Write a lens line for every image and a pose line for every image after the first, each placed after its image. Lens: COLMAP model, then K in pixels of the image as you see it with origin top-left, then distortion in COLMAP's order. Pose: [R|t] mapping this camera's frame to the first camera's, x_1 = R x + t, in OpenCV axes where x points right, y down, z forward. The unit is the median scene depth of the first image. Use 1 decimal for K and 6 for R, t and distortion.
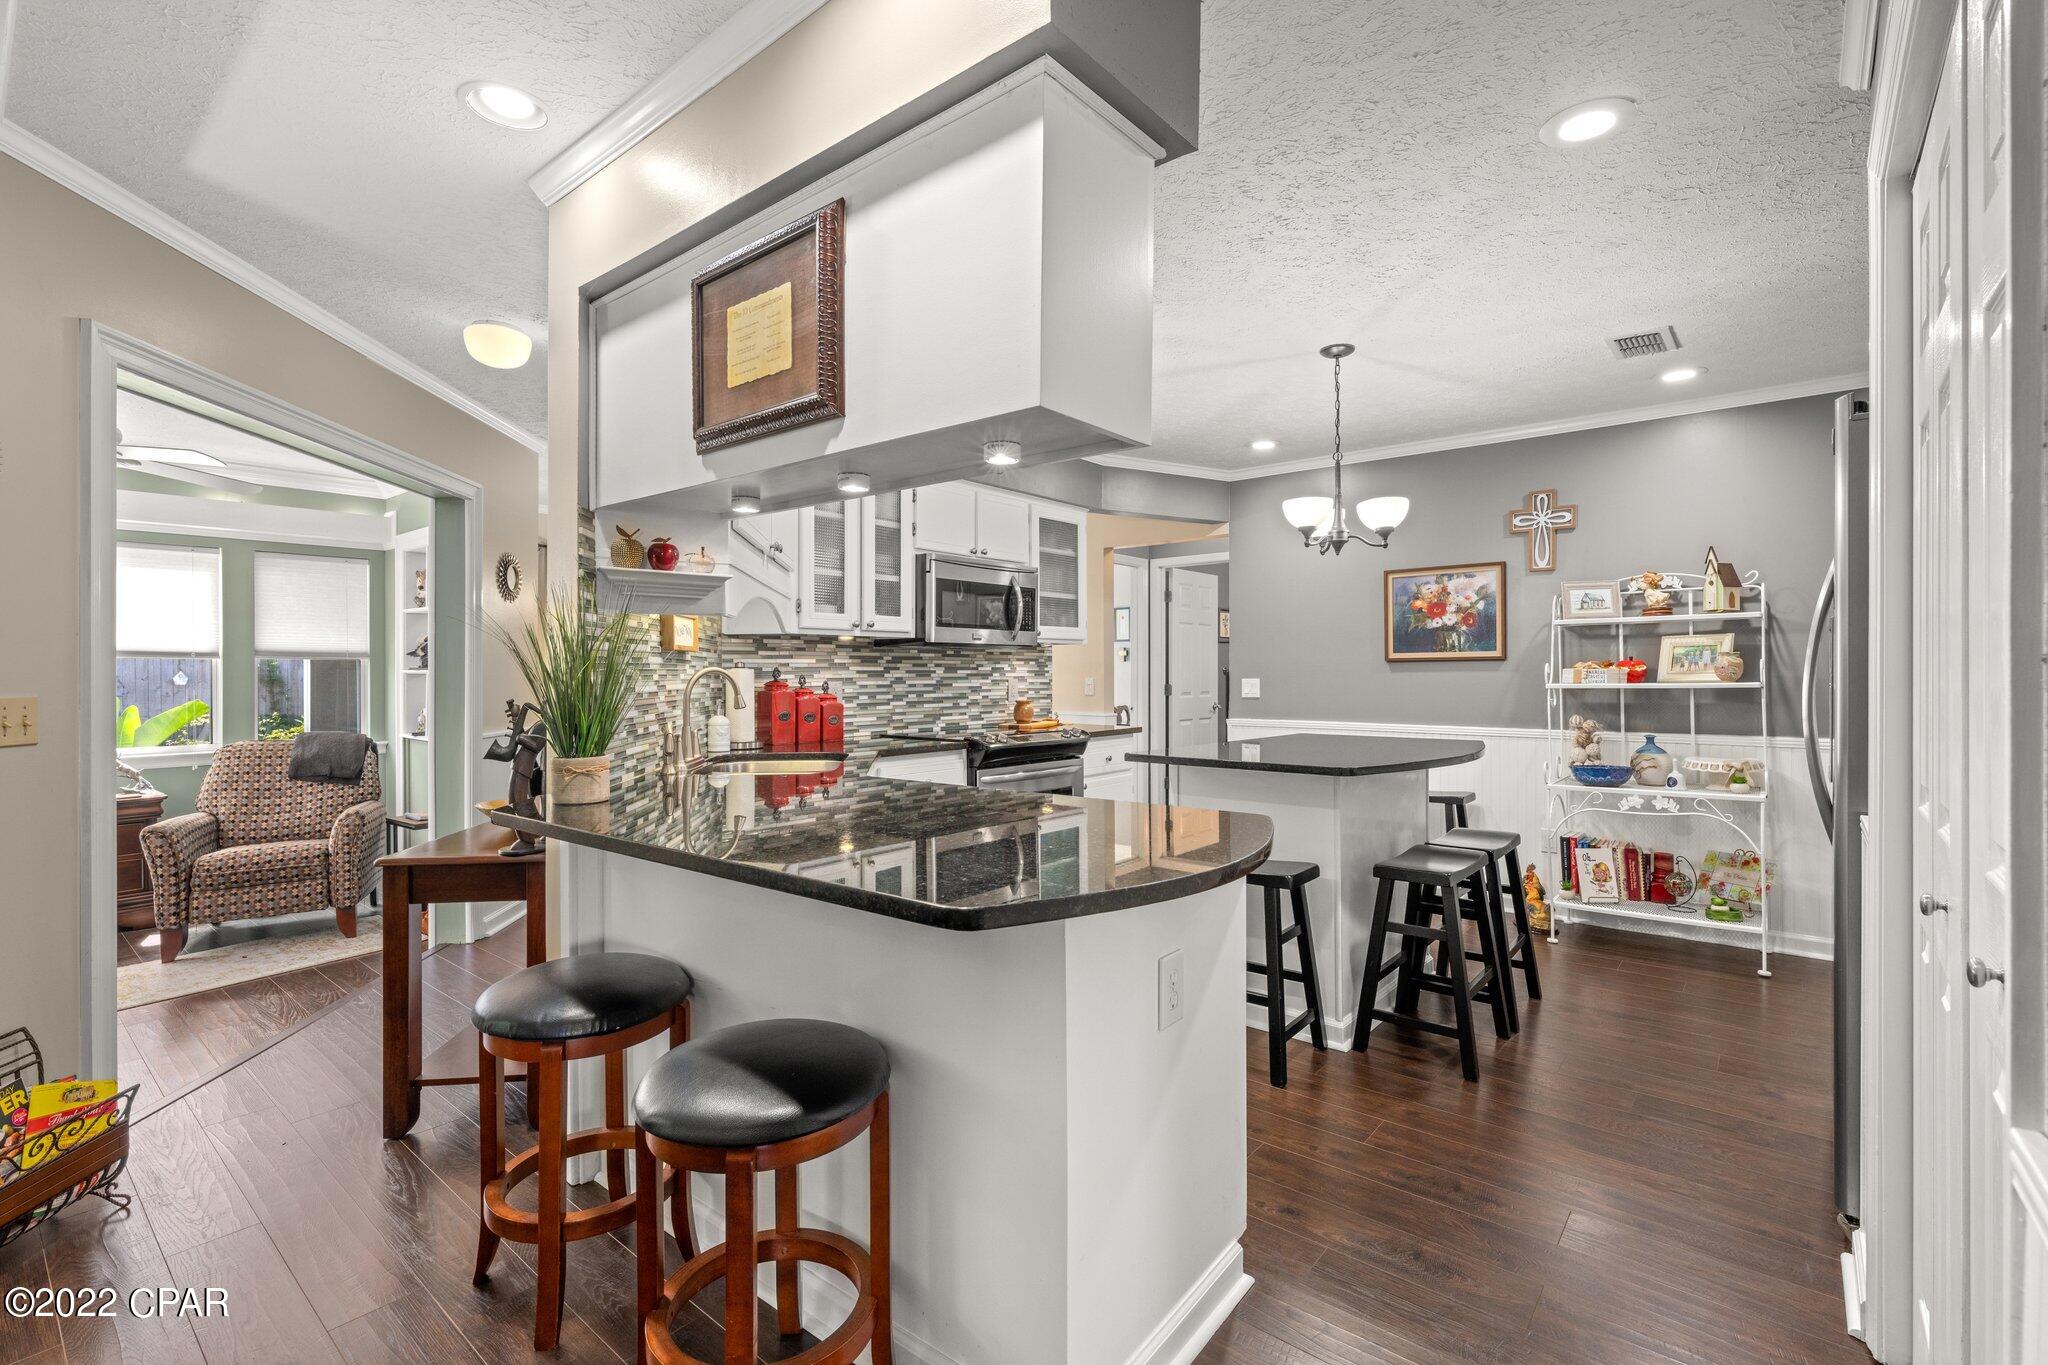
lens RADIAL K [[905.8, 0, 1020.2], [0, 905.8, 682.4], [0, 0, 1]] dist [-0.000380, 0.000837]
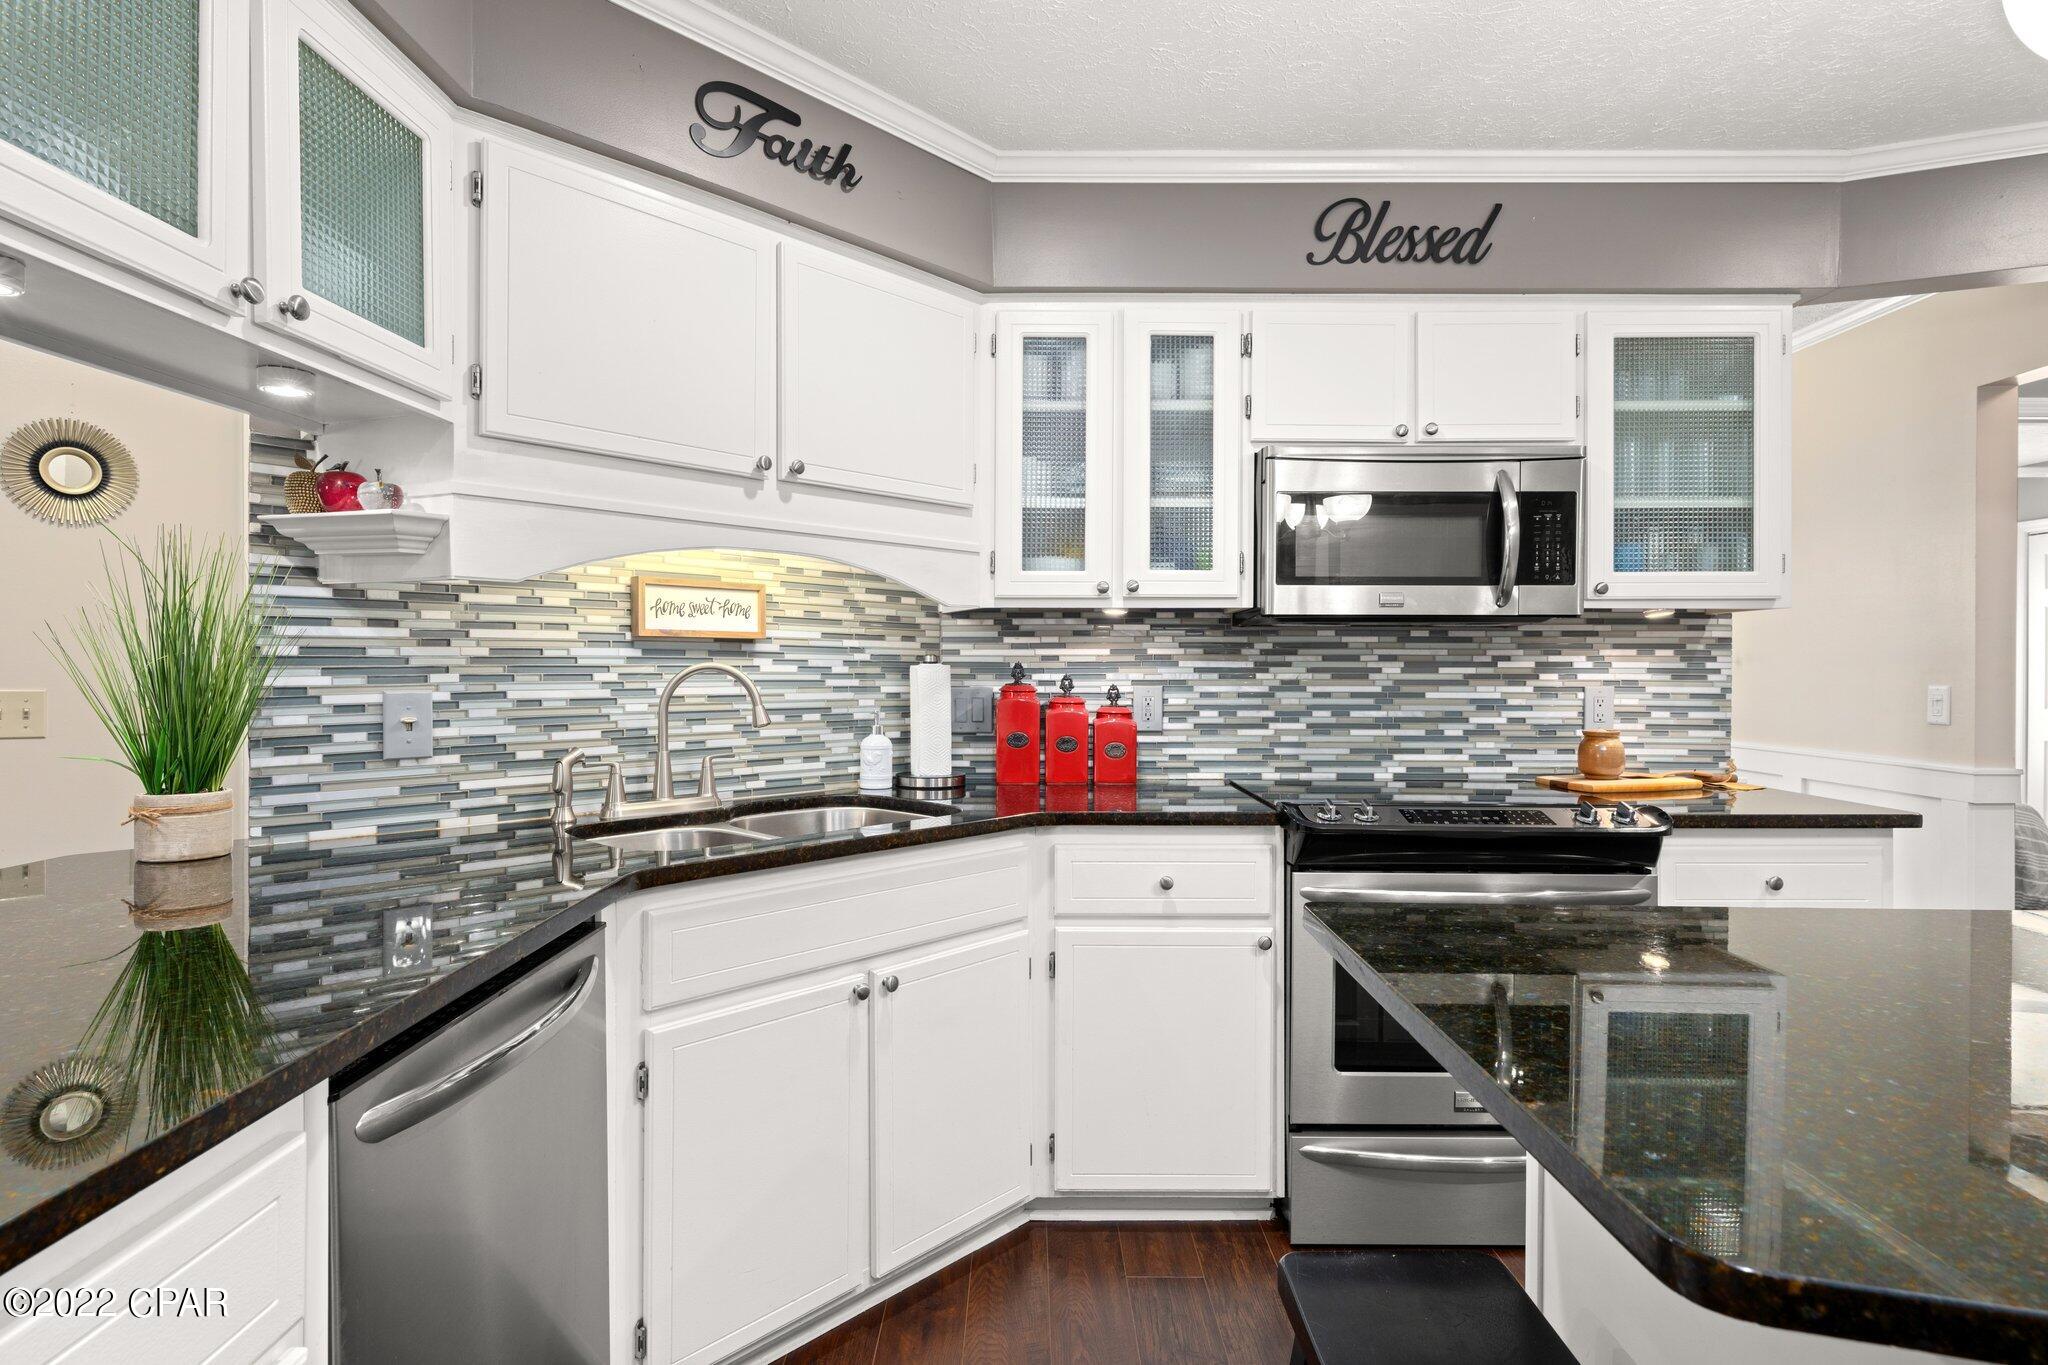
lens RADIAL K [[1036.9, 0, 1032.5], [0, 1036.9, 677.8], [0, 0, 1]] dist [0.001203, -0.000460]
pose [[0.644352, 0.011396, -0.764645, 0.264929], [-0.012034, 0.999916, 0.004762, -0.008320], [0.764635, 0.006134, 0.644435, 0.482321]]
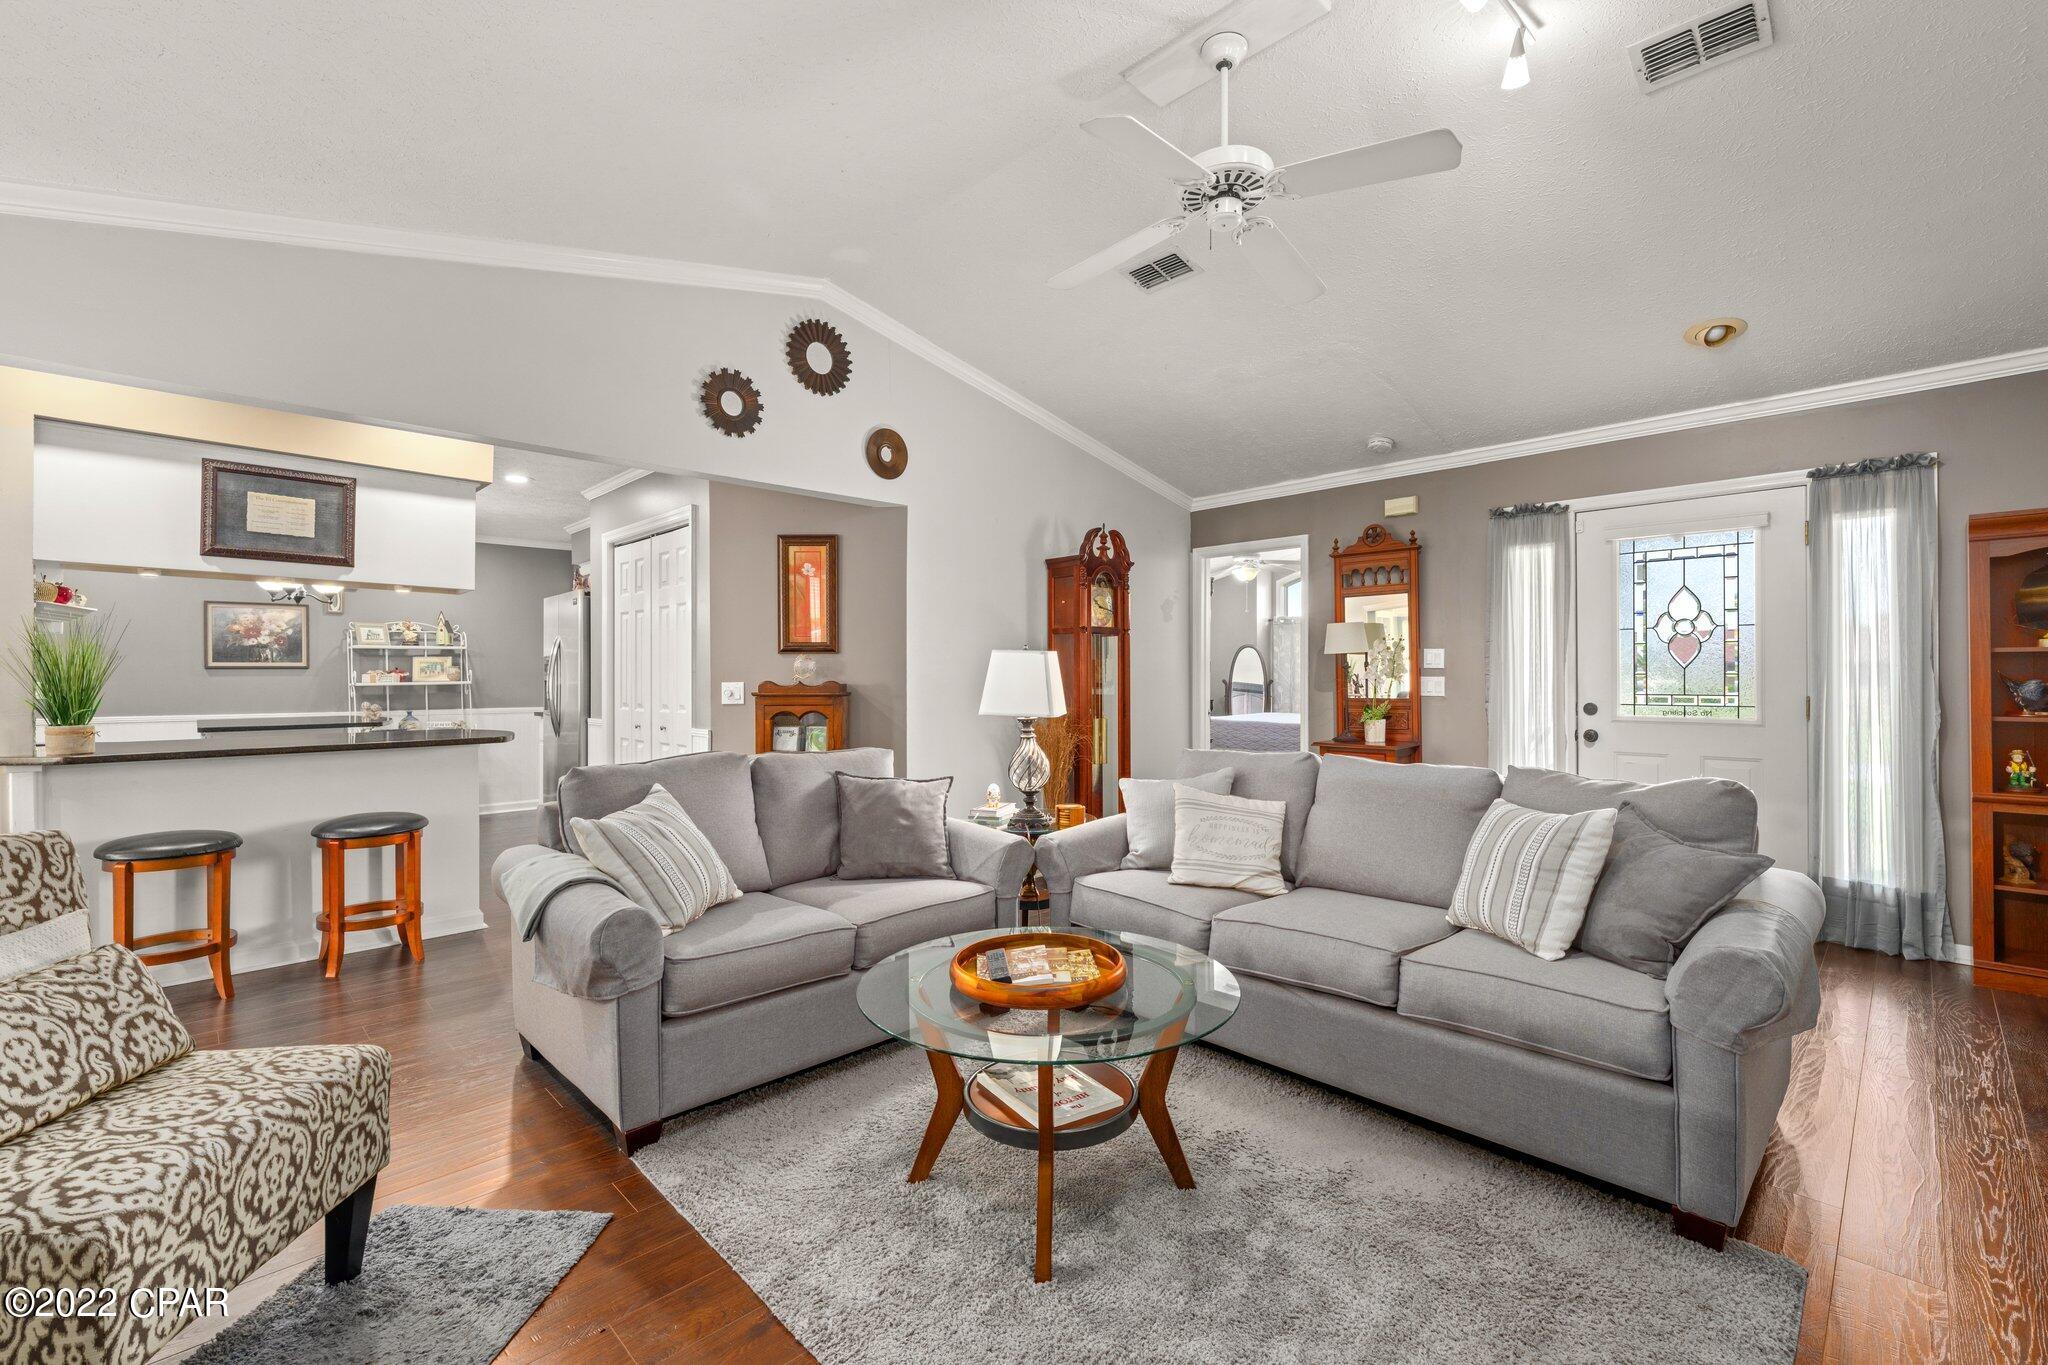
lens RADIAL K [[878.5, 0, 1039.1], [0, 878.5, 681.2], [0, 0, 1]] dist [0.000991, -0.000336]
pose [[0.086023, -0.001728, 0.996292, -0.883382], [0.013547, 0.999908, 0.000564, 0.013138], [-0.996201, 0.013448, 0.086038, -0.380979]]
